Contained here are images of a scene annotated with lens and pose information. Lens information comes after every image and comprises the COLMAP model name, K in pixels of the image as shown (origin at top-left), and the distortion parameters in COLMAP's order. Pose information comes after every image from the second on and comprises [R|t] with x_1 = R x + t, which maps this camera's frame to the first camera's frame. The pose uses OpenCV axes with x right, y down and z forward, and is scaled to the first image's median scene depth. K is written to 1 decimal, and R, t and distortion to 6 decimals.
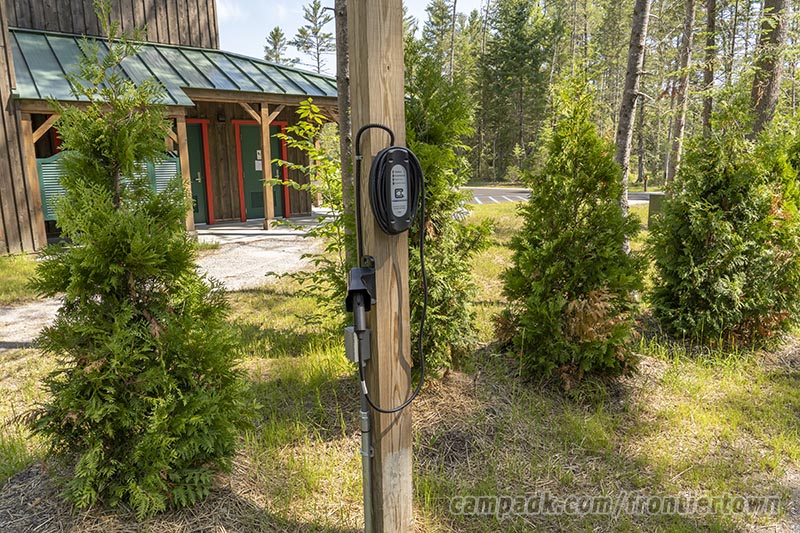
lens RADIAL K [[551.2, 0, 402.0], [0, 551.2, 269.6], [0, 0, 1]] dist [-0.026744, 0.013307]
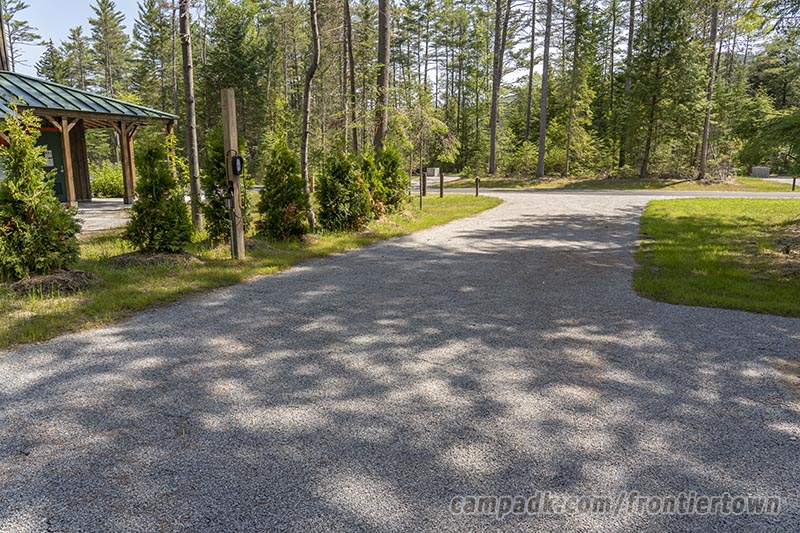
lens RADIAL K [[551.2, 0, 405.7], [0, 551.2, 269.0], [0, 0, 1]] dist [-0.026744, 0.013307]
pose [[0.881453, -0.074864, 0.466300, -0.274836], [0.077557, 0.996897, 0.013443, 0.214088], [-0.465860, 0.024315, 0.884524, -1.020531]]
